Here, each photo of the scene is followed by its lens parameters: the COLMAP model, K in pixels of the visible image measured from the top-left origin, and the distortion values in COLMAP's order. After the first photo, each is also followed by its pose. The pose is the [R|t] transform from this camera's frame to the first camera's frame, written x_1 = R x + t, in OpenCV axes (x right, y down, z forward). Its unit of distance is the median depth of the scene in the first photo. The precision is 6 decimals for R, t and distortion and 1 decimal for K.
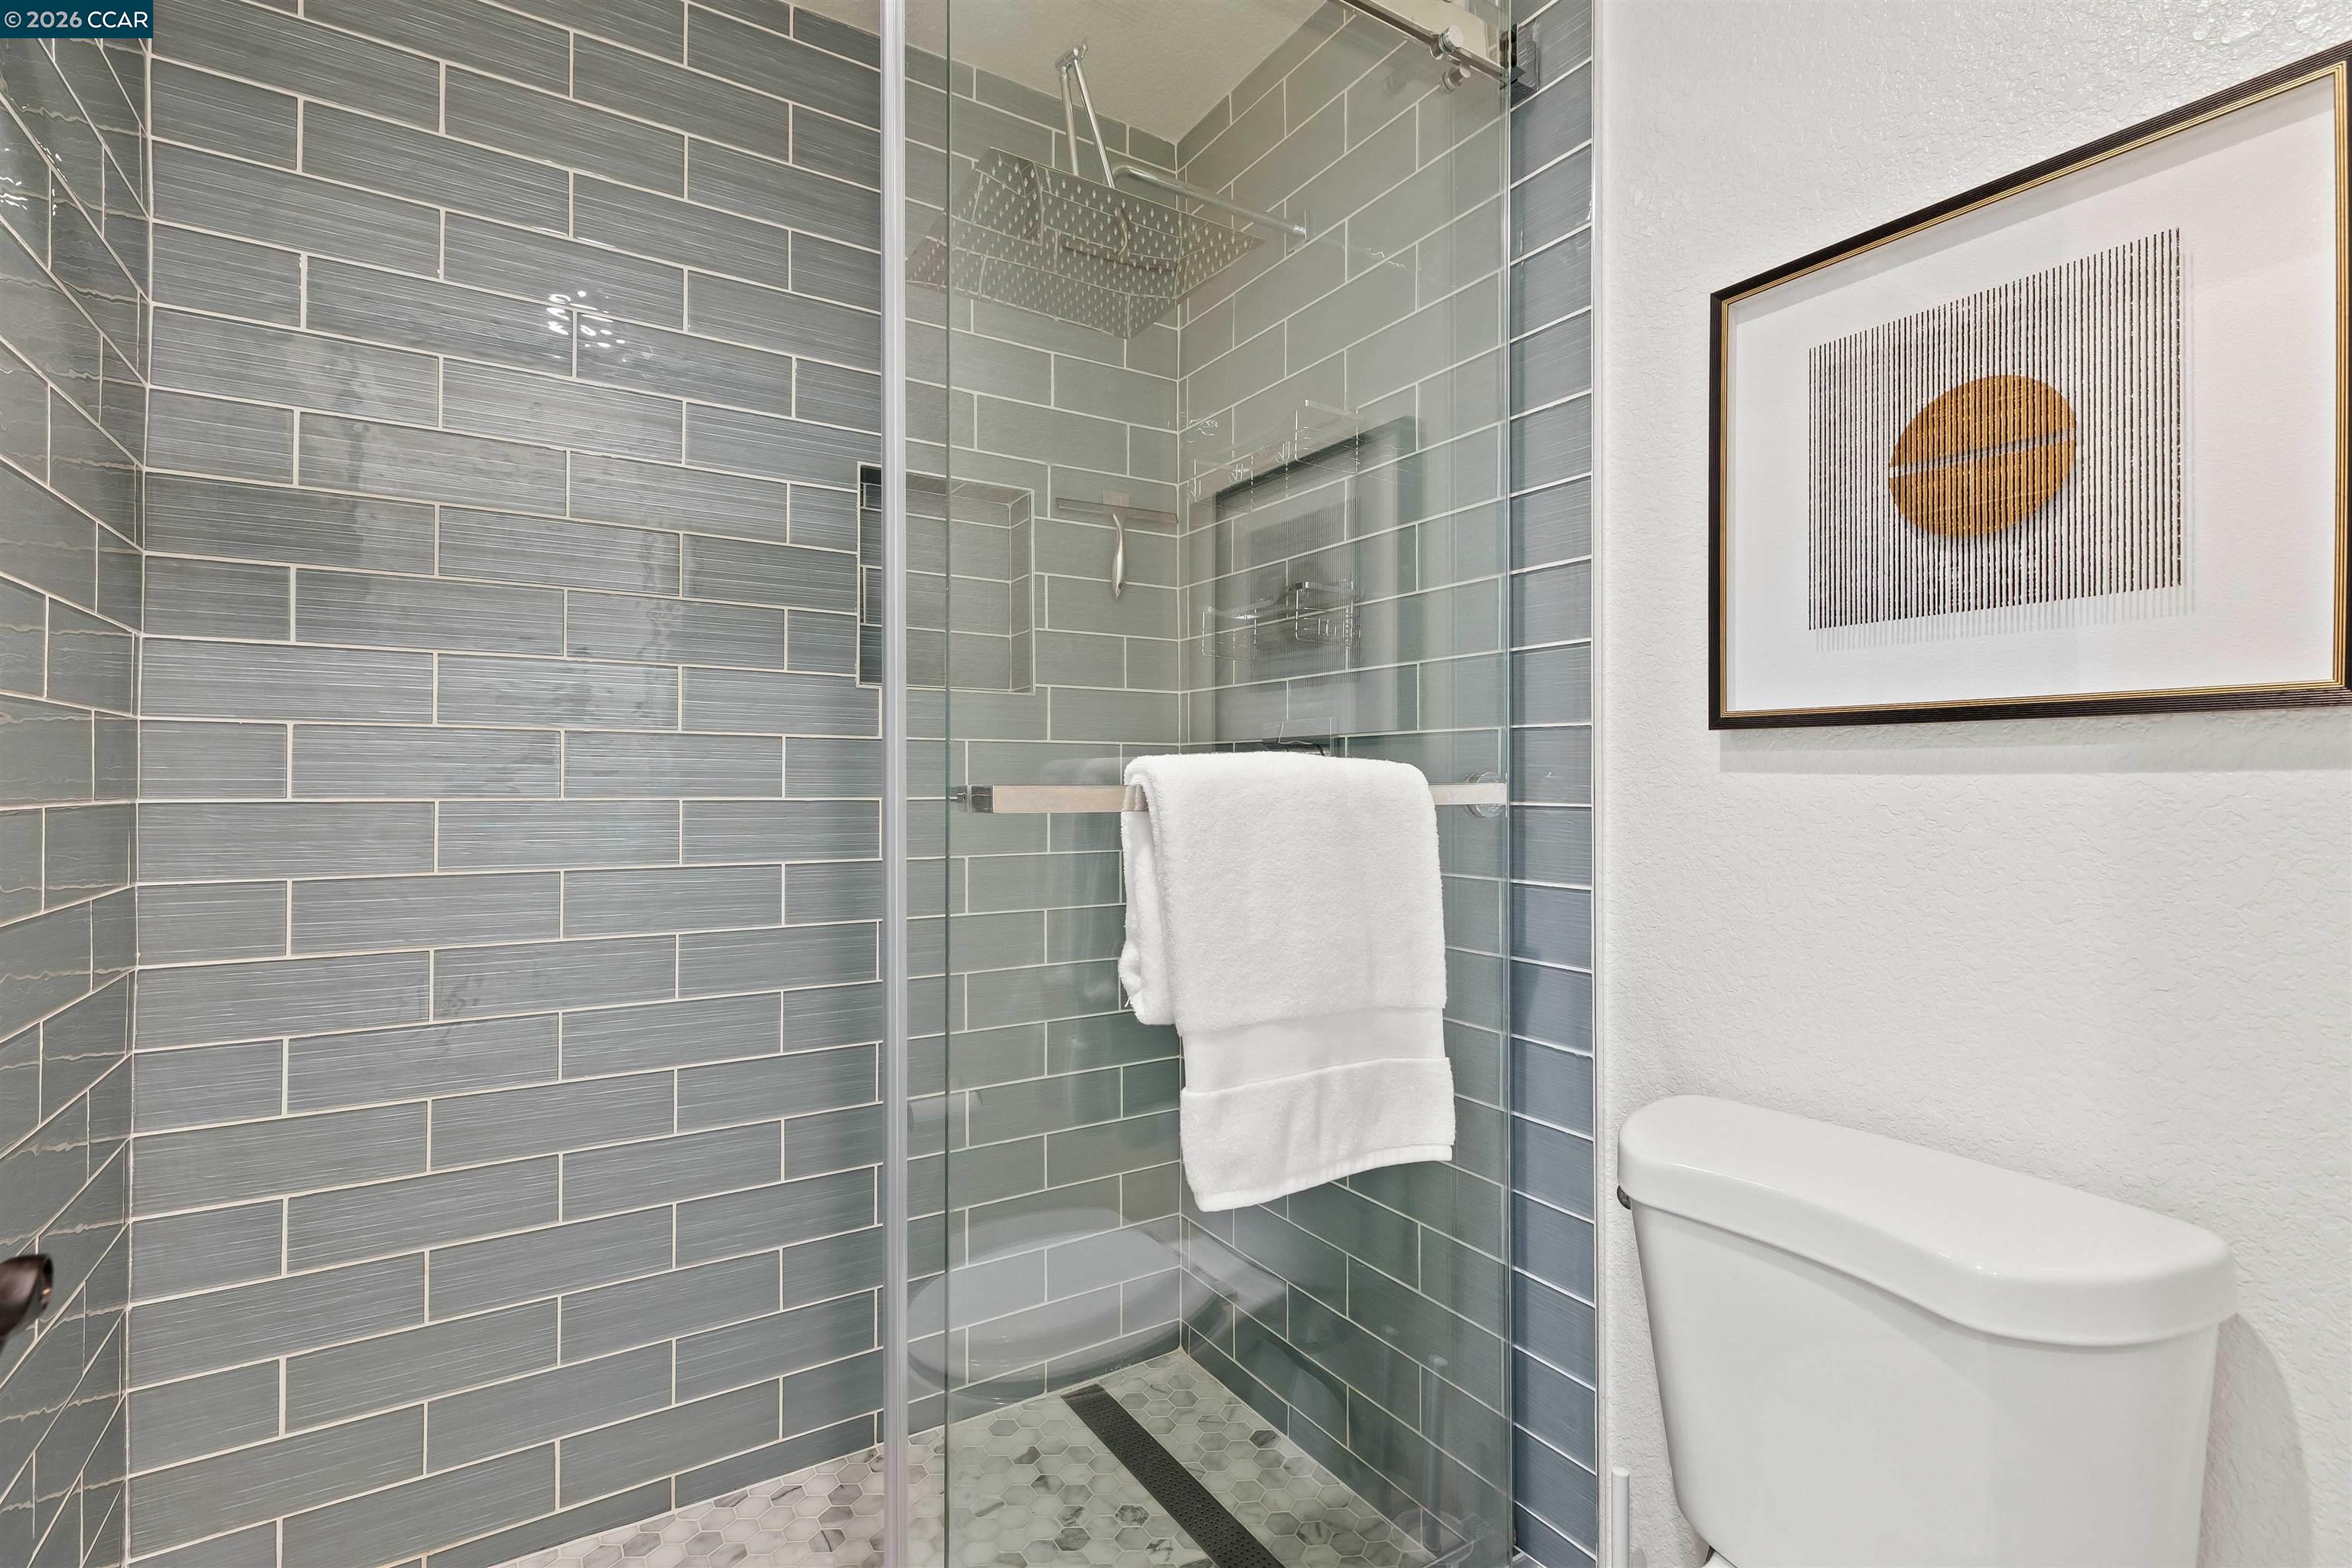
lens RADIAL K [[1059.3, 0, 1178.2], [0, 1059.3, 782.6], [0, 0, 1]] dist [0.002990, 0.000294]
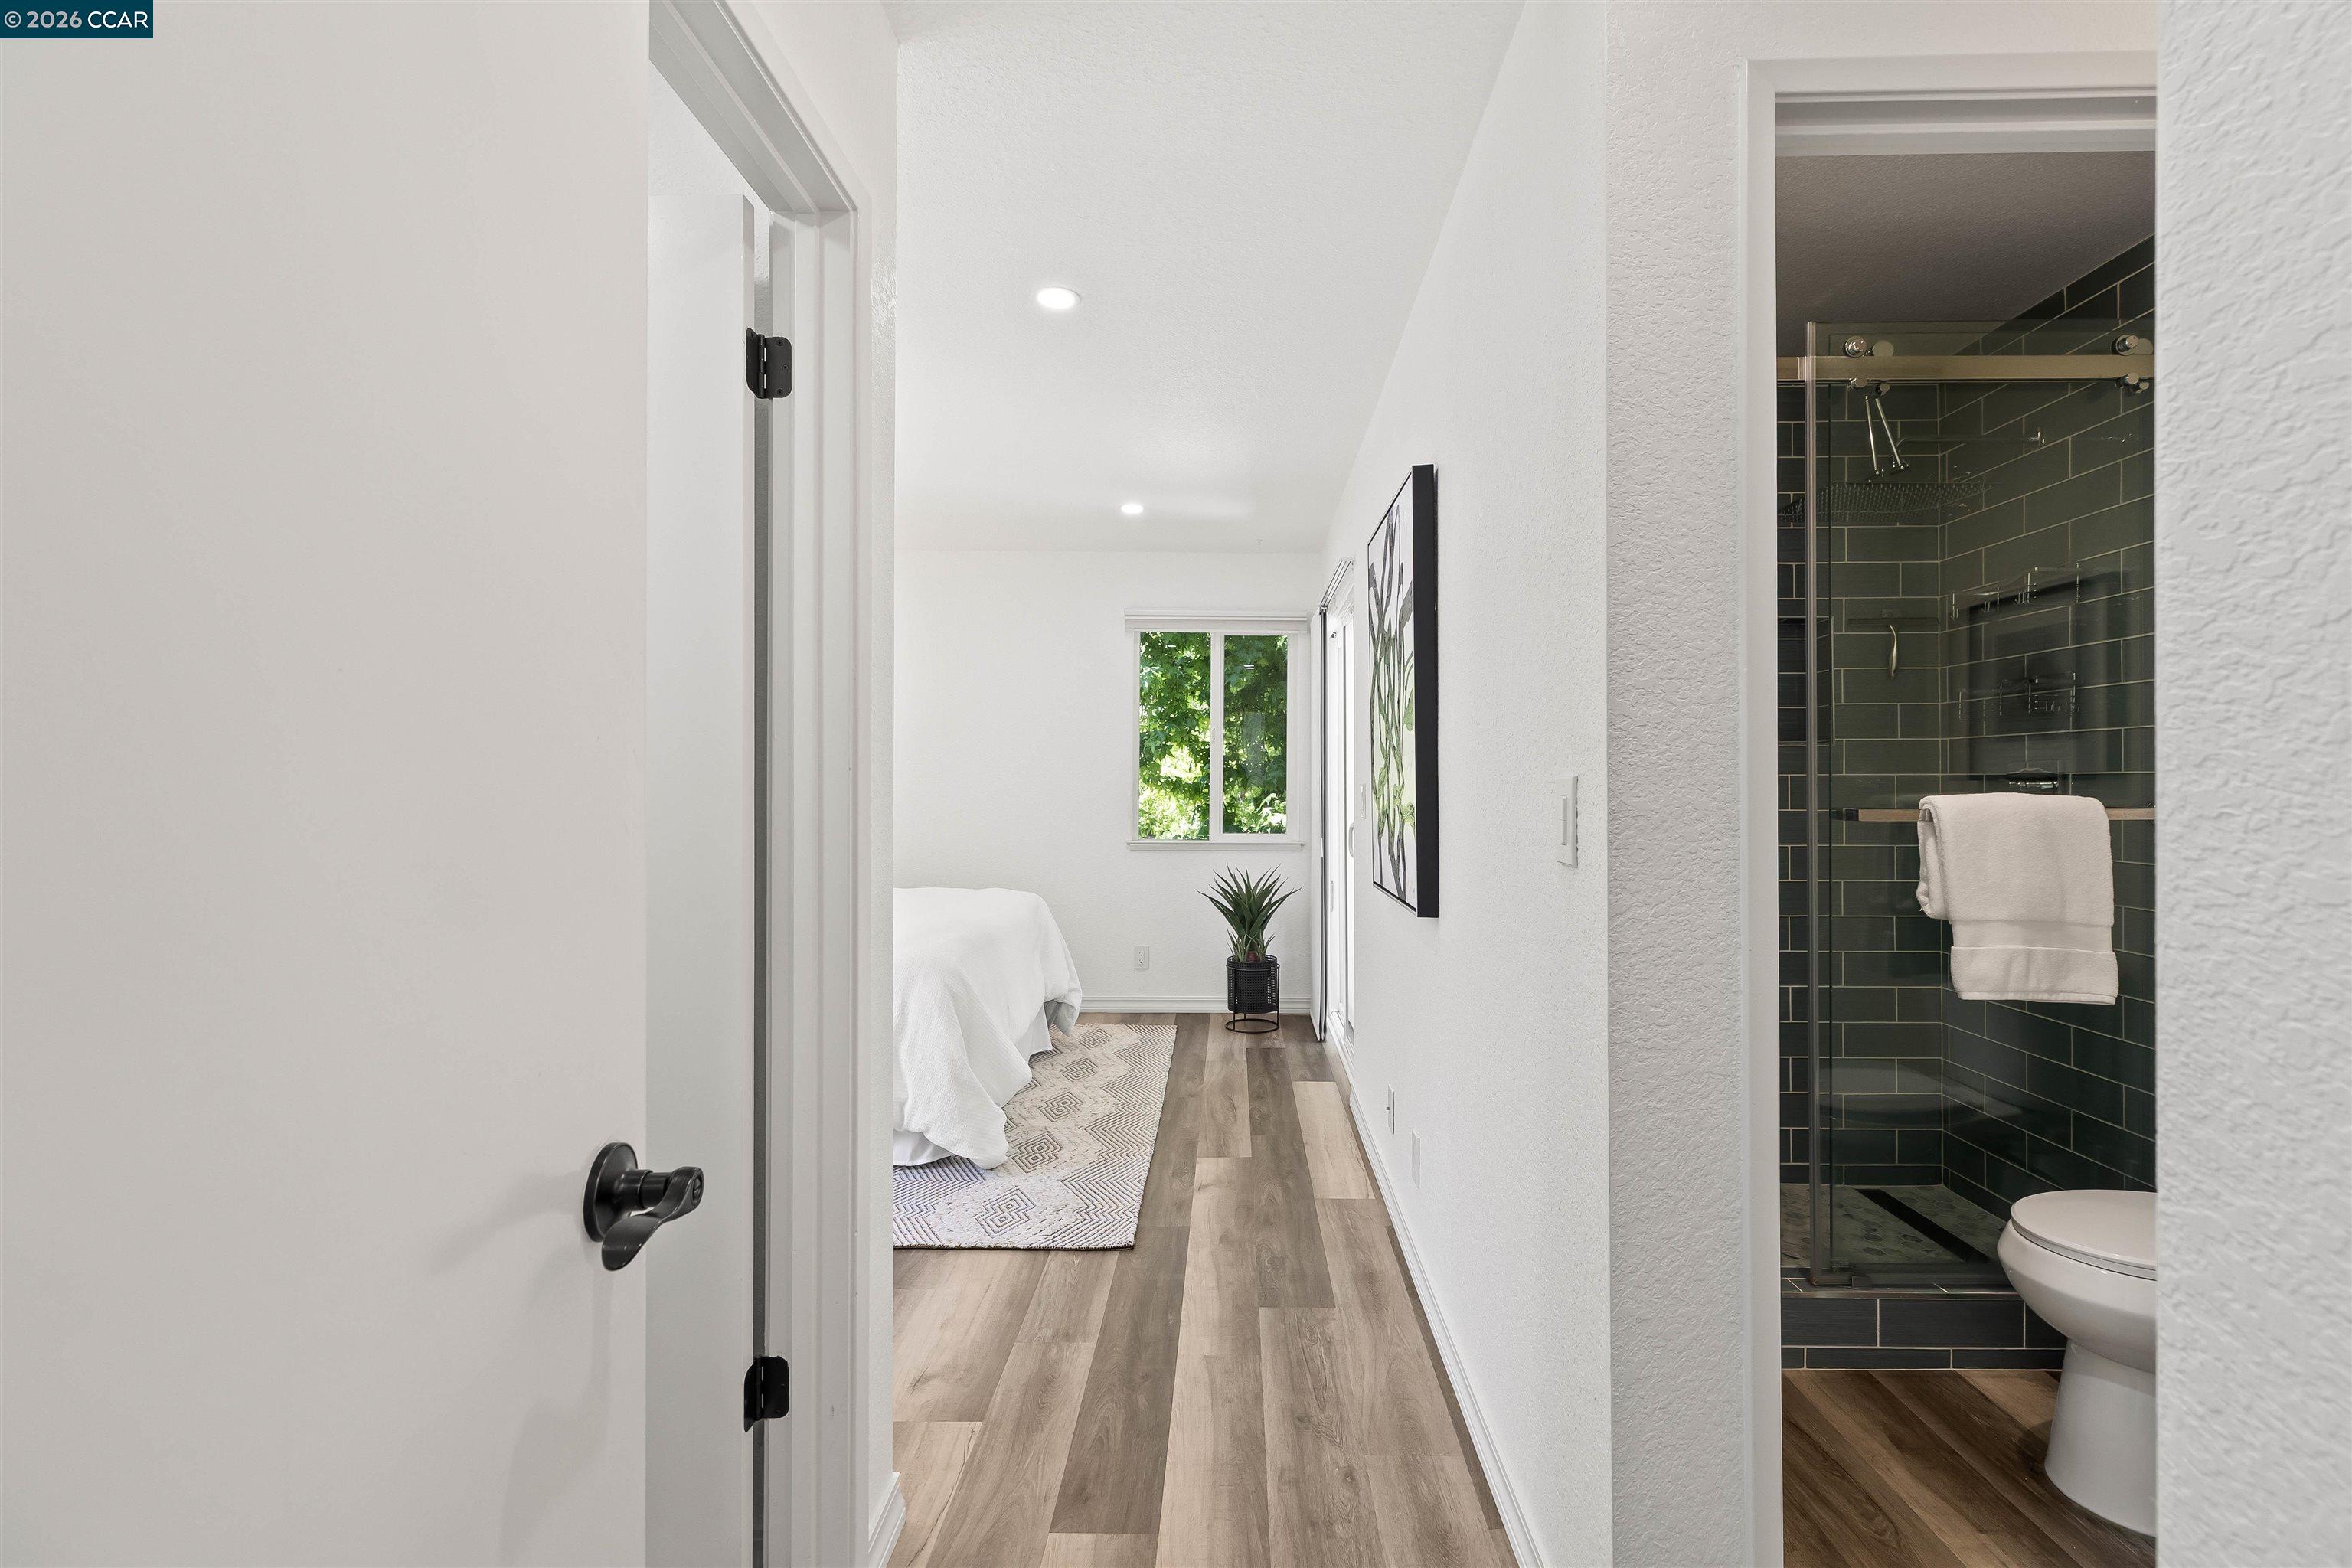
lens RADIAL K [[1233.8, 0, 1176.0], [0, 1233.8, 784.0], [0, 0, 1]] dist [-0.002082, -0.000078]
pose [[0.858943, -0.001771, -0.512068, -0.044783], [0.003701, 0.999989, 0.002750, -0.041802], [0.512057, -0.004257, 0.858941, -1.327348]]
